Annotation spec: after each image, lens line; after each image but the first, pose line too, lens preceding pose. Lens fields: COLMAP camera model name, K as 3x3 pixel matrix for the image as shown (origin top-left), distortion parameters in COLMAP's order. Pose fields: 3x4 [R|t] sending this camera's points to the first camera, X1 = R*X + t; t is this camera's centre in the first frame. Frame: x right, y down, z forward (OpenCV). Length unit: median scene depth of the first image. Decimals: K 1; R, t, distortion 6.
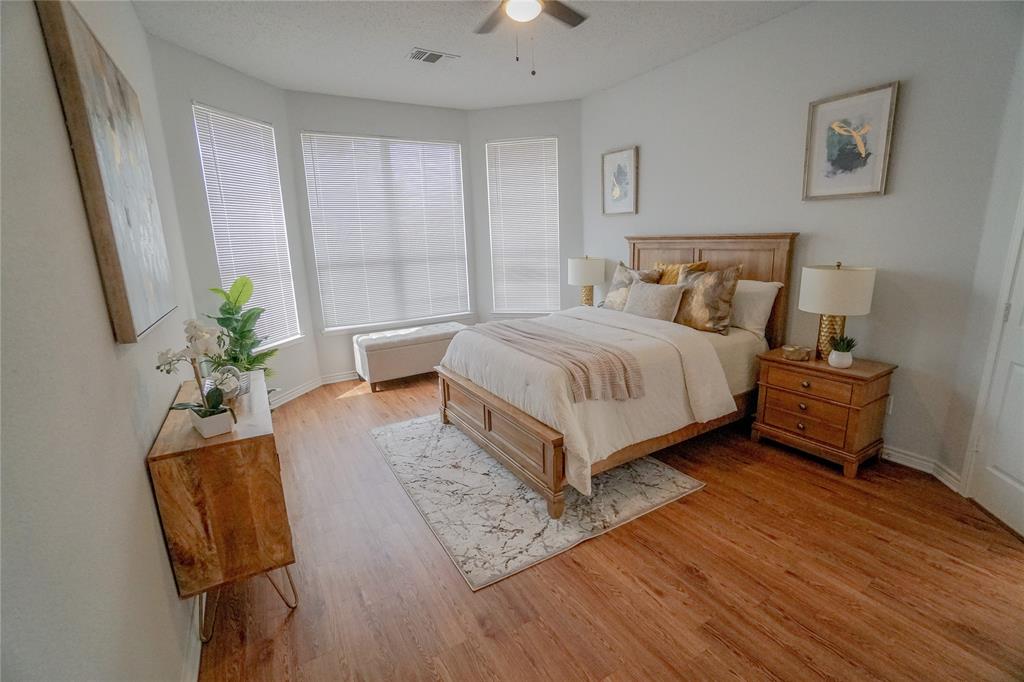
lens RADIAL K [[449.5, 0, 518.8], [0, 449.5, 344.7], [0, 0, 1]] dist [-0.034184, 0.002654]
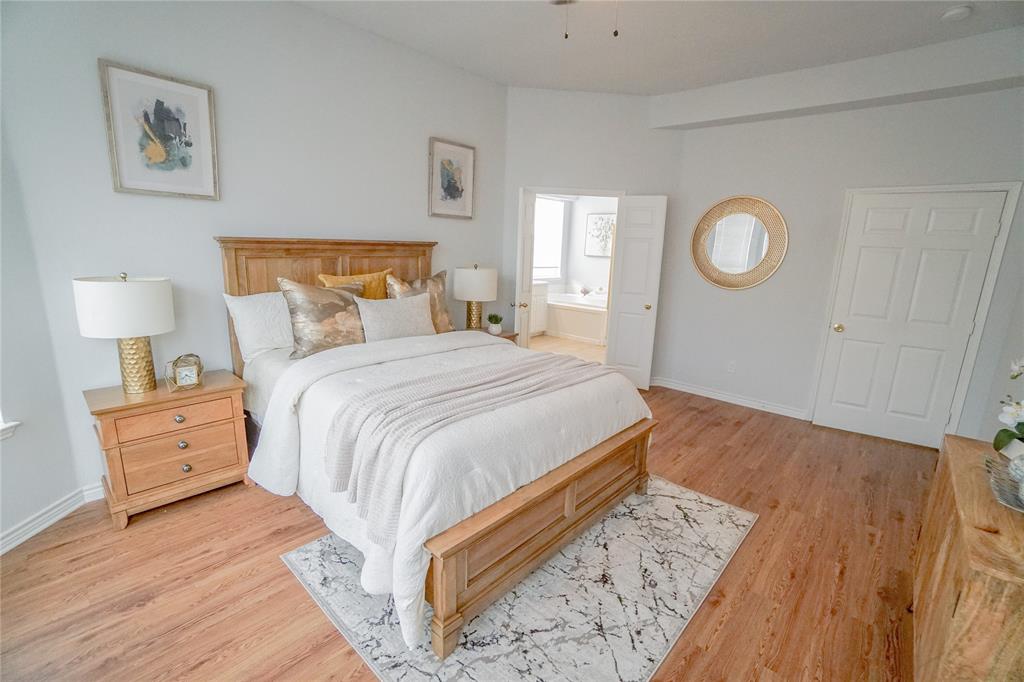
lens RADIAL K [[449.5, 0, 512.7], [0, 449.5, 340.2], [0, 0, 1]] dist [-0.034184, 0.002654]
pose [[-0.282944, -0.185145, 0.941097, -0.697265], [0.193703, 0.949944, 0.245123, -0.277959], [-0.939373, 0.251649, -0.232918, 1.247870]]
